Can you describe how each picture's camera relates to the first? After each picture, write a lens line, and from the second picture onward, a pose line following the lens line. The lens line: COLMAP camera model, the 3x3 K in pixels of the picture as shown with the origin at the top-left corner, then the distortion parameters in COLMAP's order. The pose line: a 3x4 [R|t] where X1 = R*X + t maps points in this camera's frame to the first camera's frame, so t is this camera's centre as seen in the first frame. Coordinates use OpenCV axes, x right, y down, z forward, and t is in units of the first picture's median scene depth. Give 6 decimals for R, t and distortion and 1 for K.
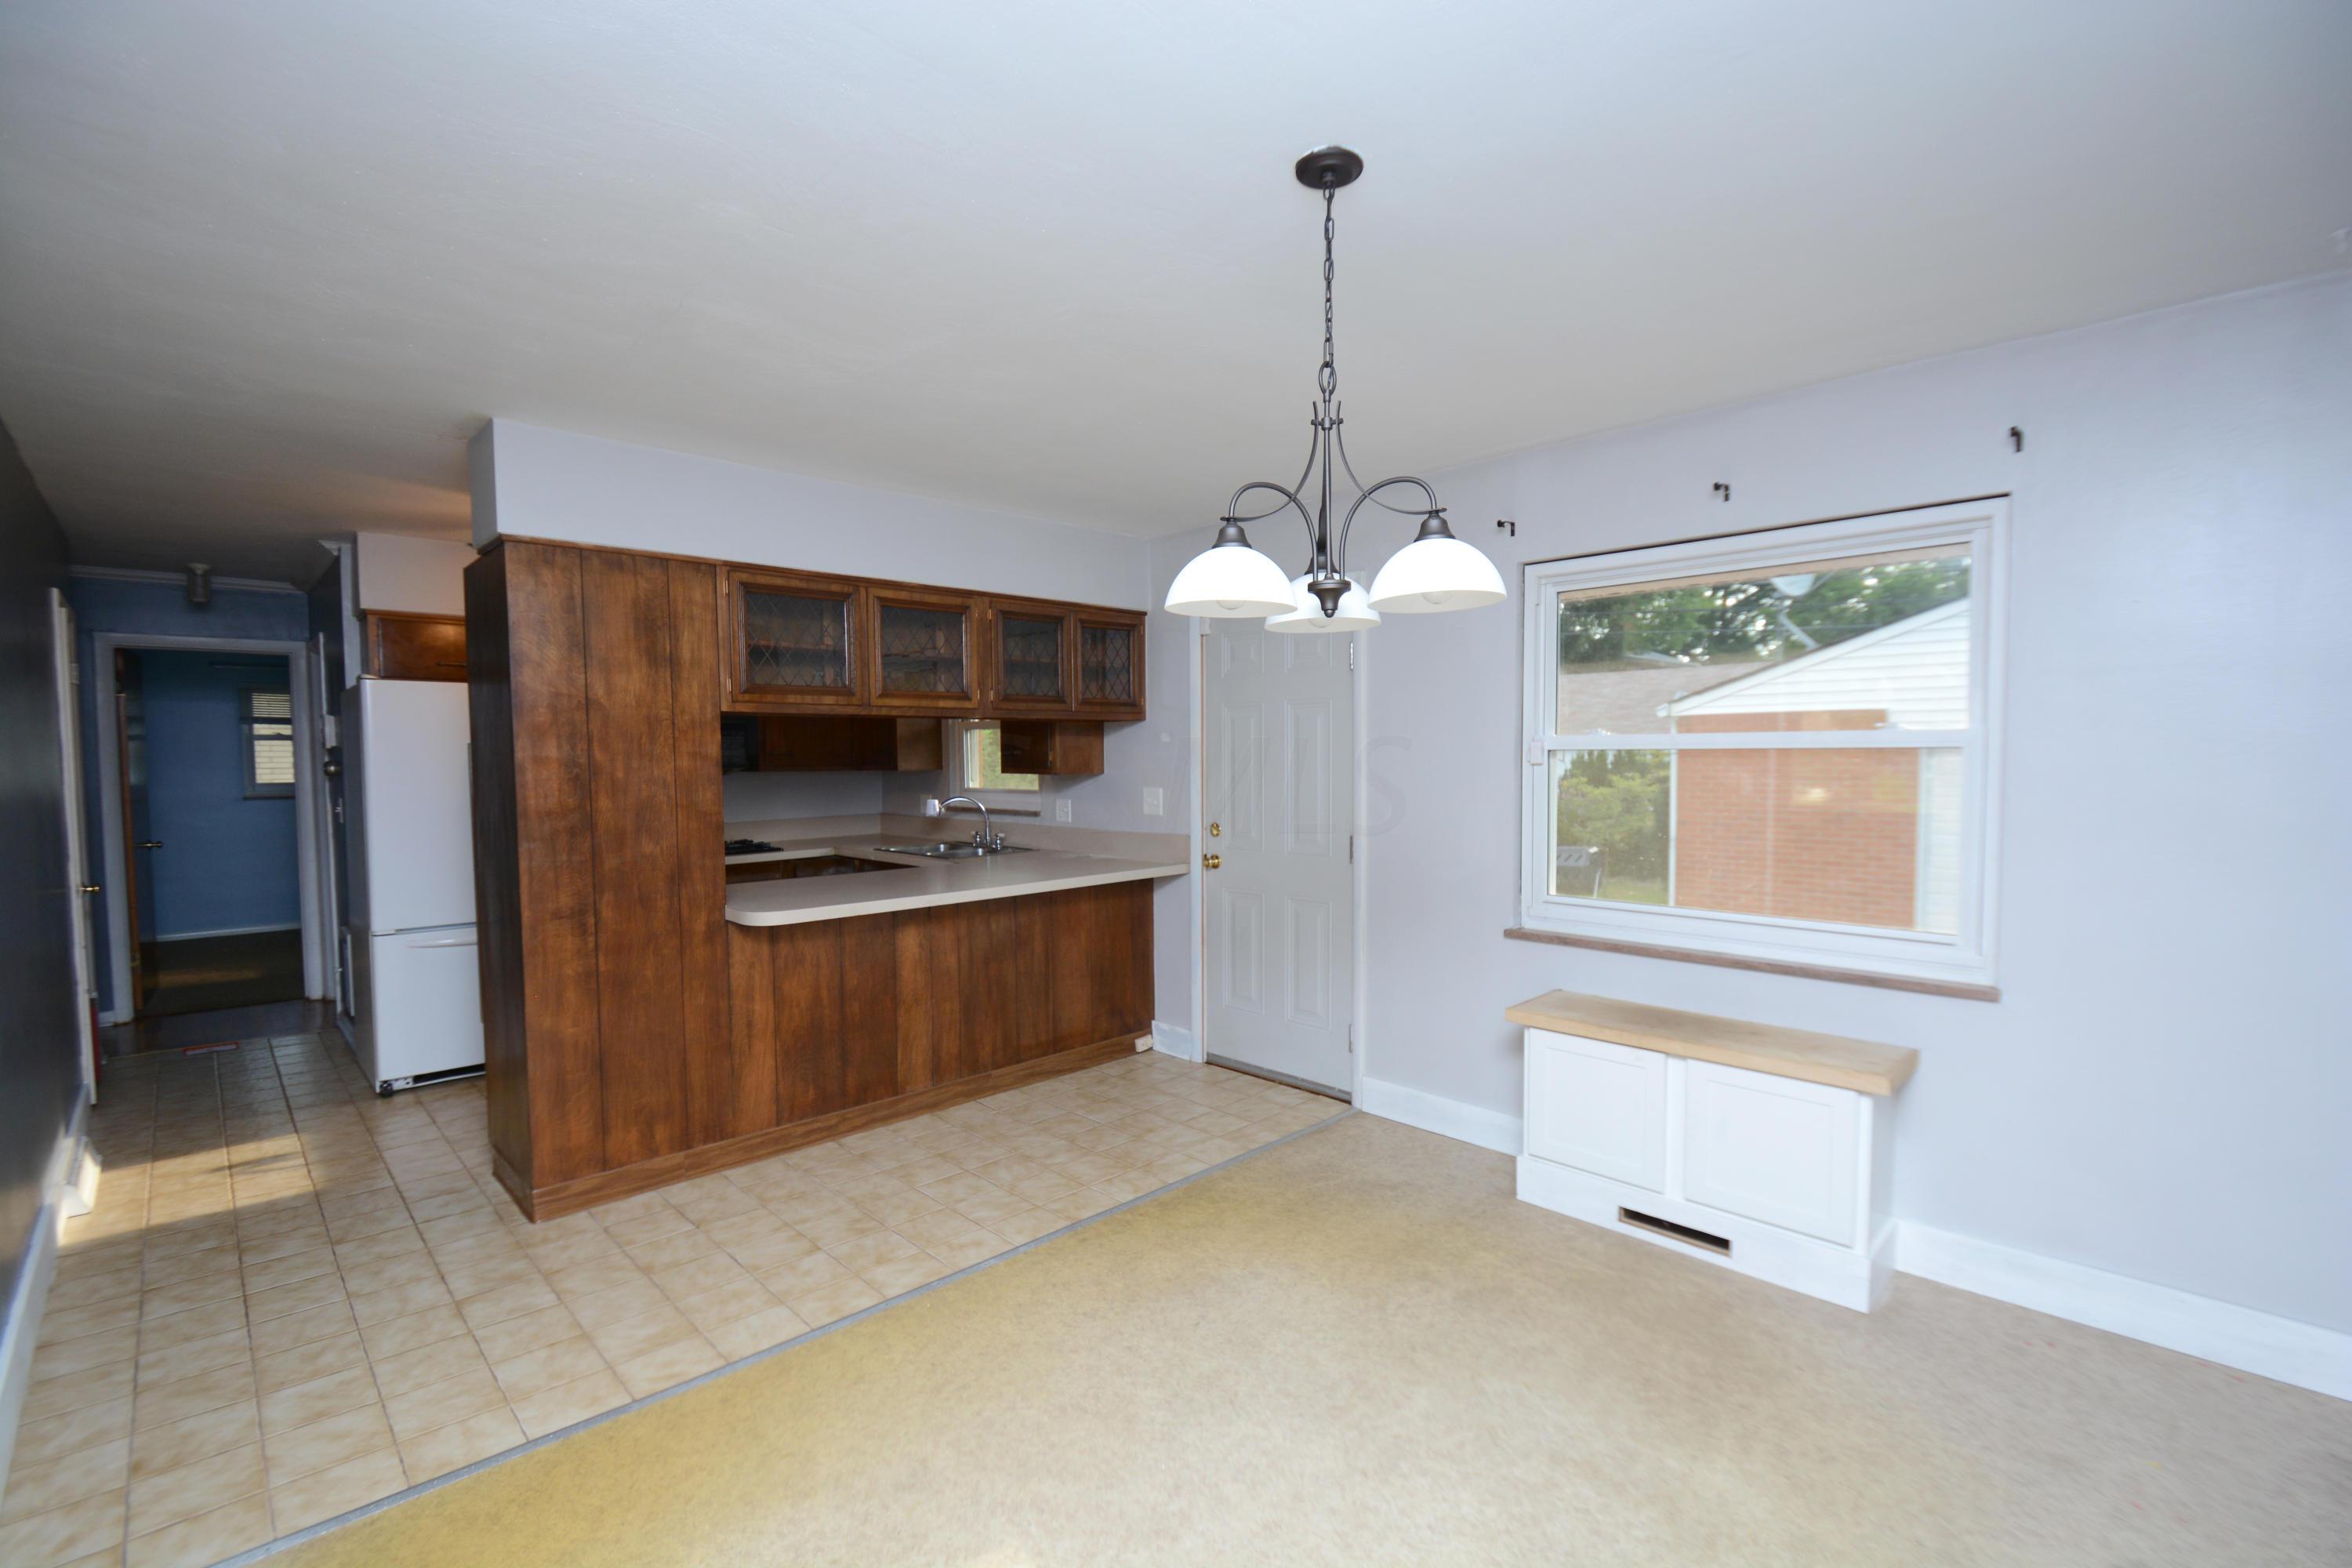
lens RADIAL K [[1024.7, 0, 1170.9], [0, 1024.7, 803.2], [0, 0, 1]] dist [0.007560, -0.013380]
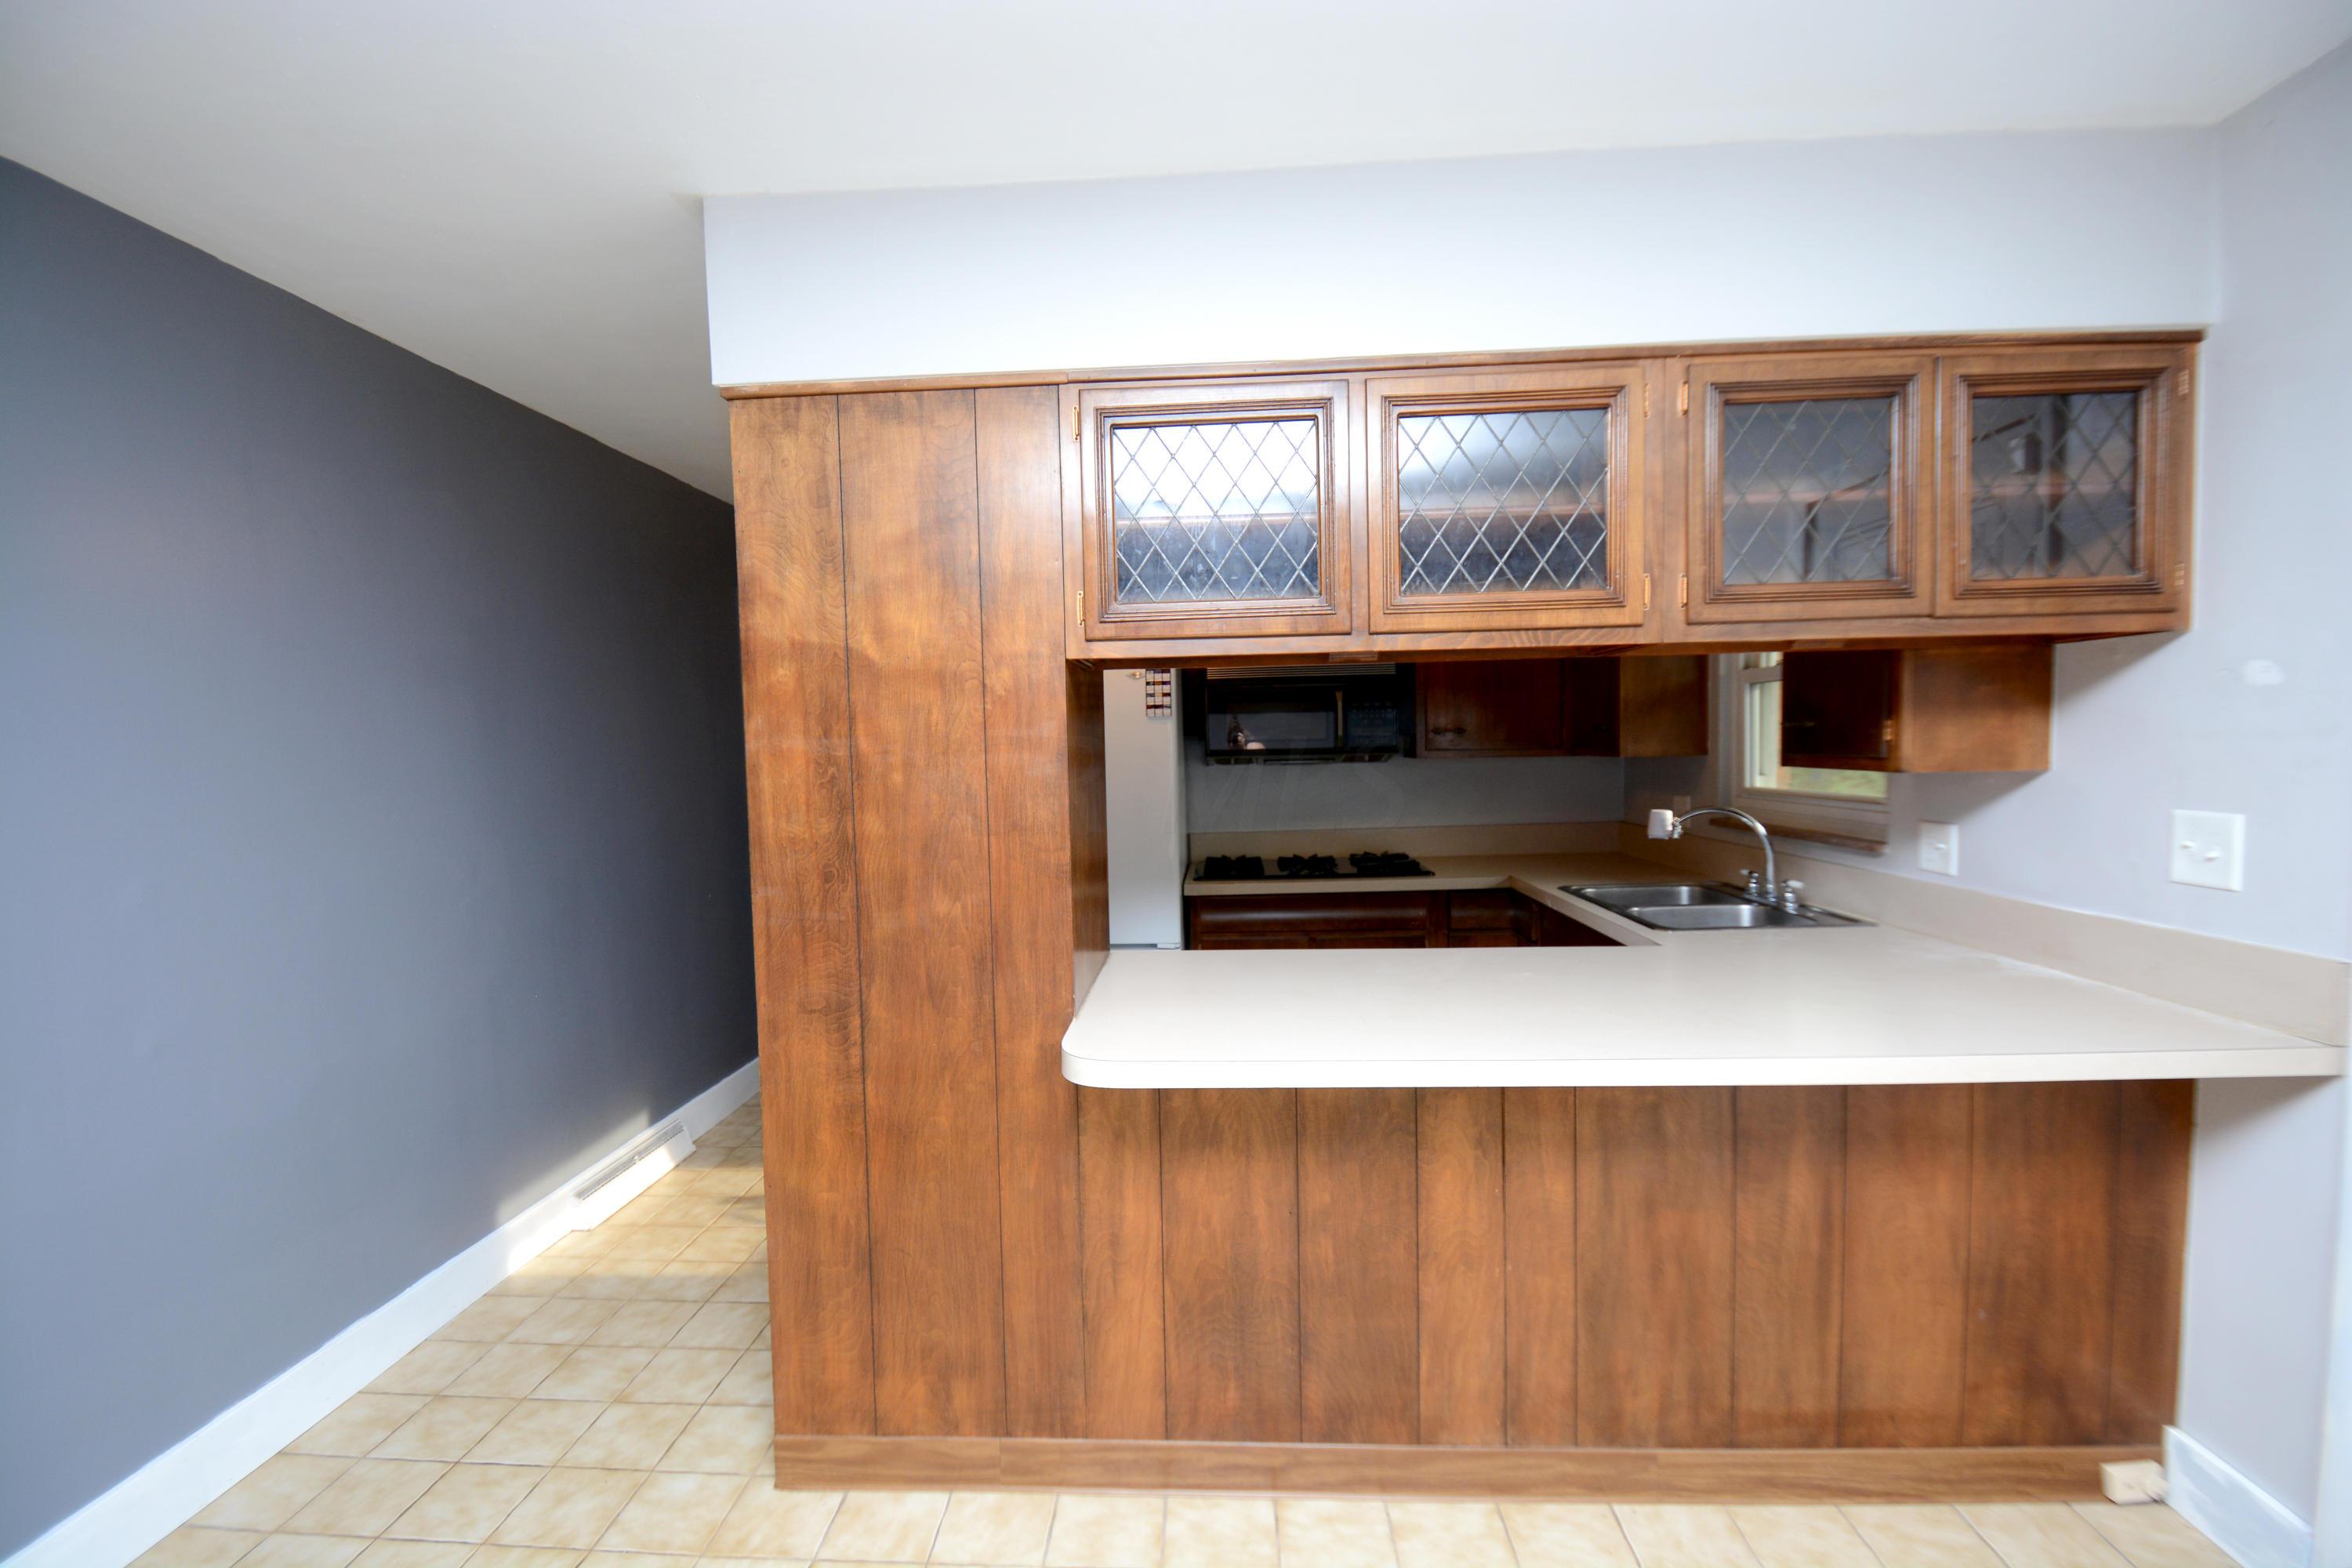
lens RADIAL K [[1024.7, 0, 1170.9], [0, 1024.7, 803.2], [0, 0, 1]] dist [0.007560, -0.013380]
pose [[0.680590, 0.034921, -0.731832, -0.004961], [-0.017350, 0.999352, 0.031552, -0.029774], [0.732459, -0.008776, 0.680754, 0.619260]]
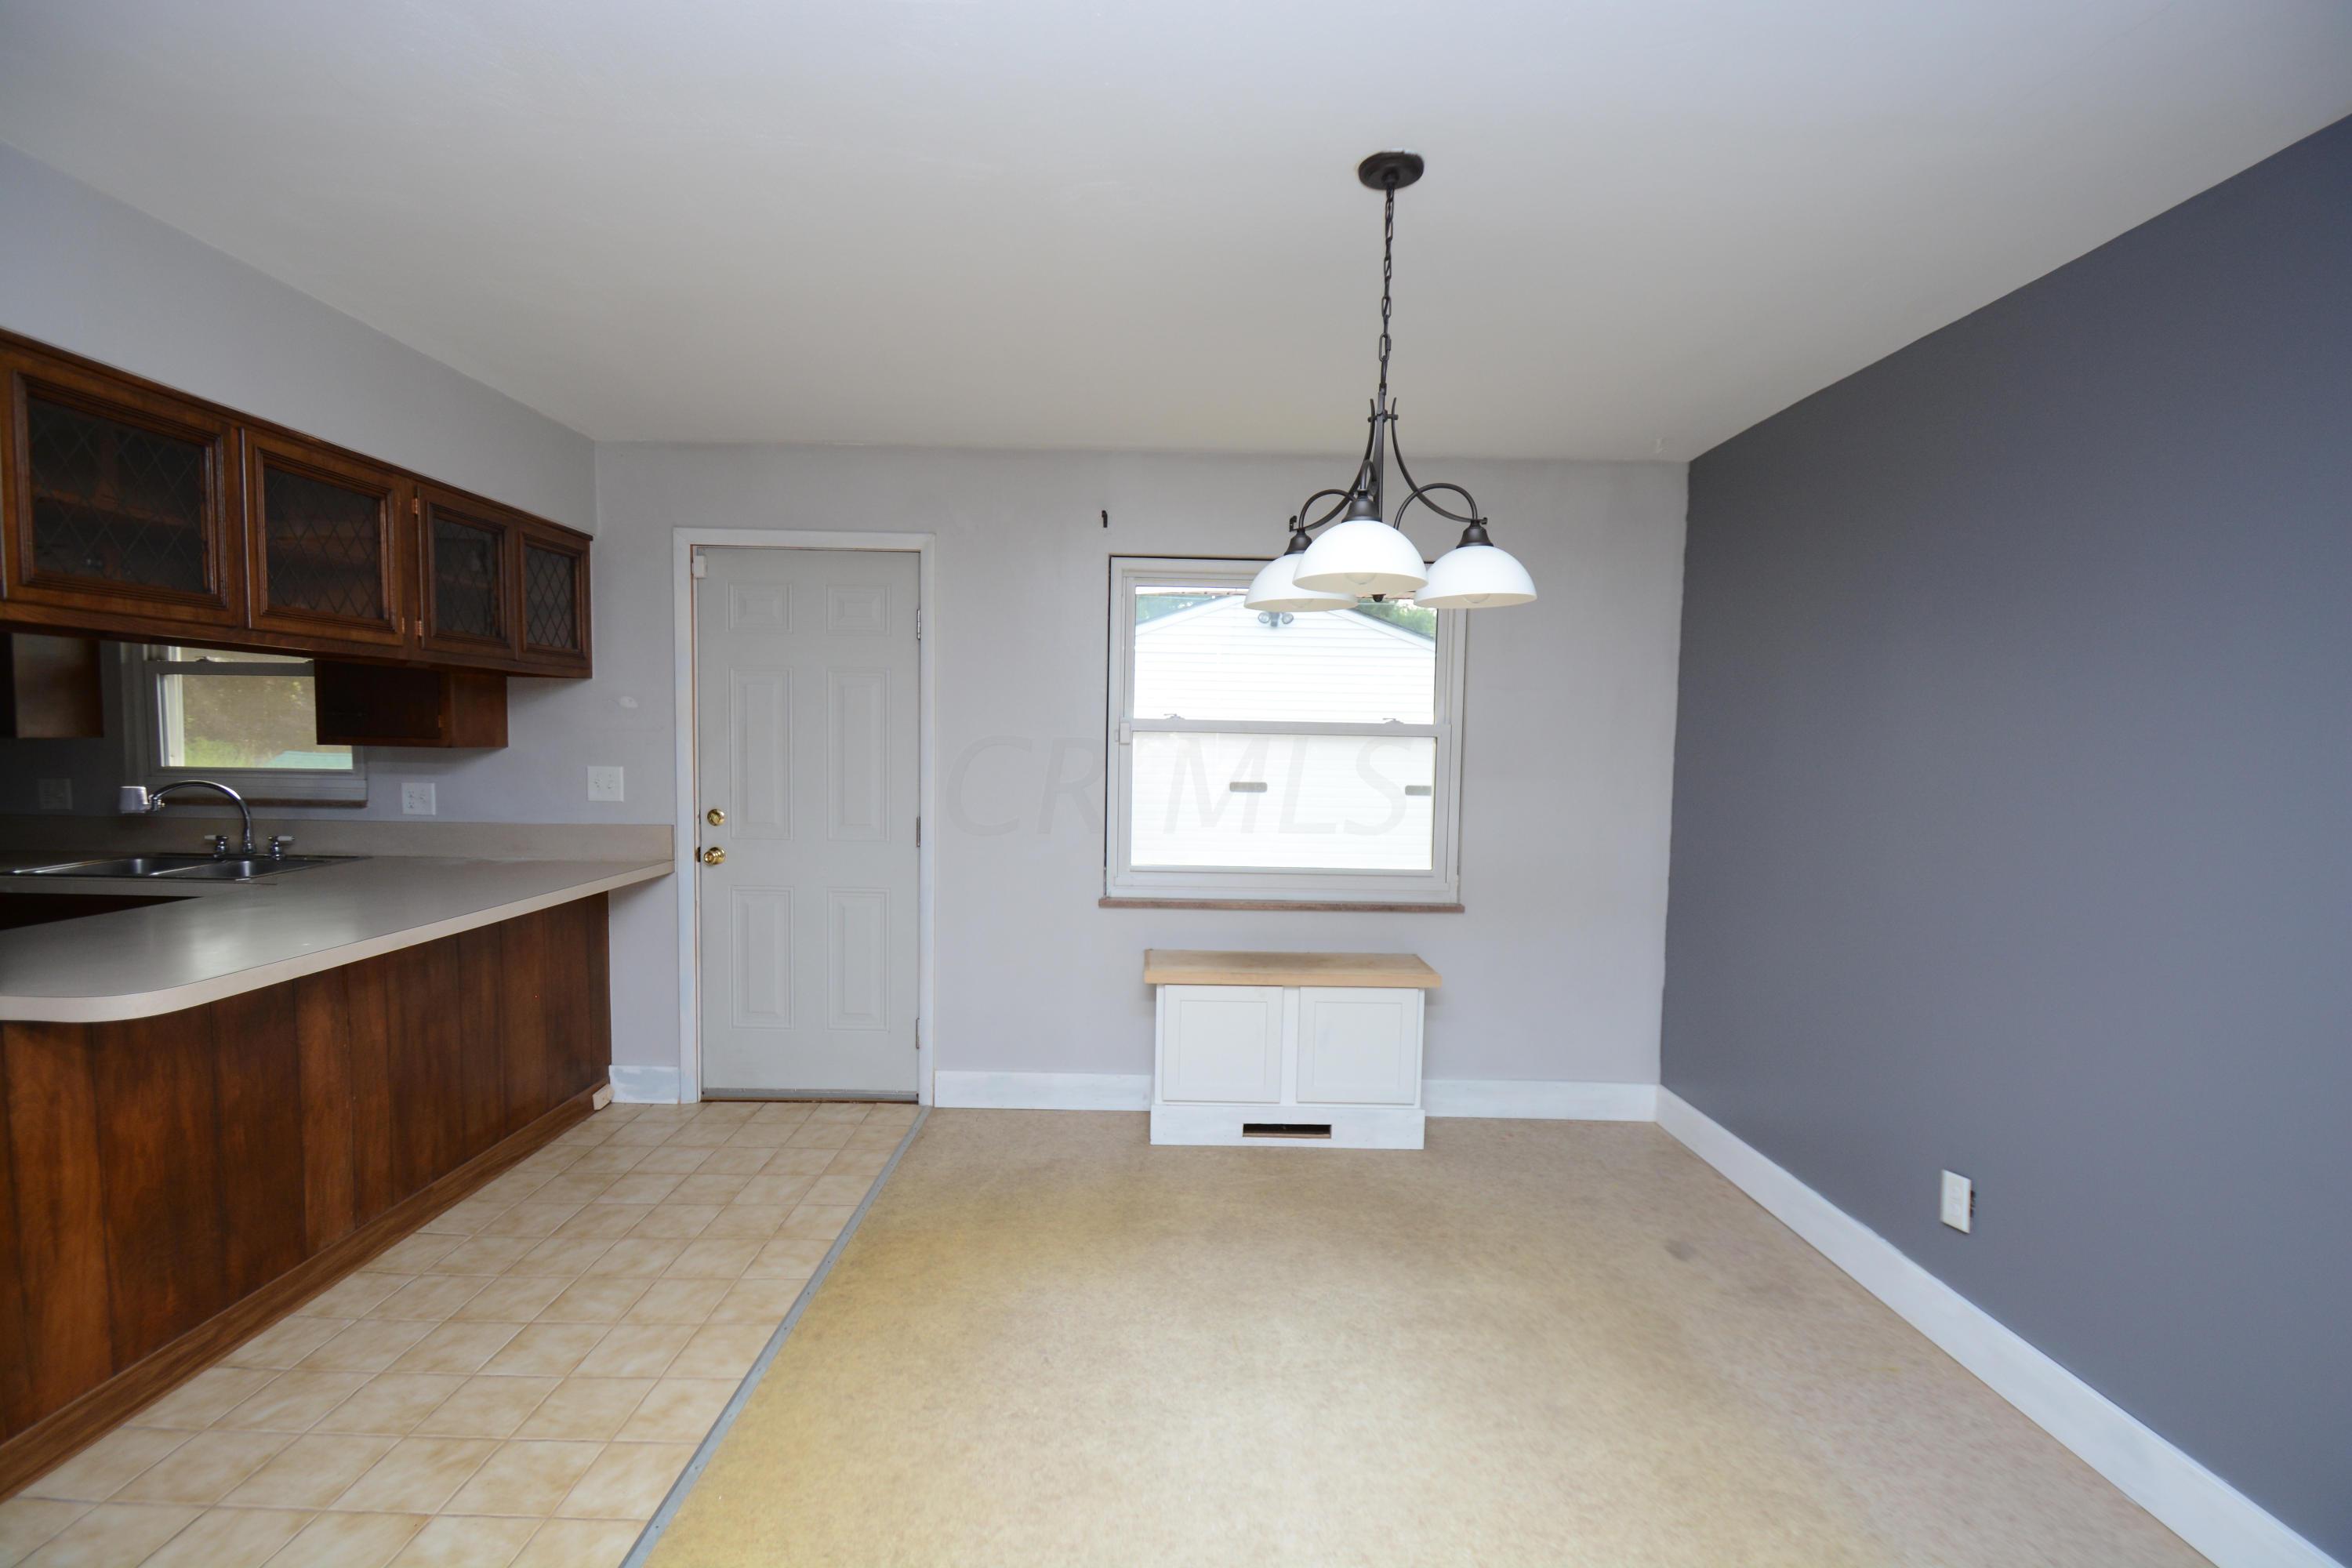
lens RADIAL K [[1024.7, 0, 1170.9], [0, 1024.7, 803.2], [0, 0, 1]] dist [0.007560, -0.013380]
pose [[0.691971, -0.026809, 0.721428, -0.359566], [0.011659, 0.999595, 0.025964, -0.002571], [-0.721831, -0.009555, 0.692003, 0.202591]]
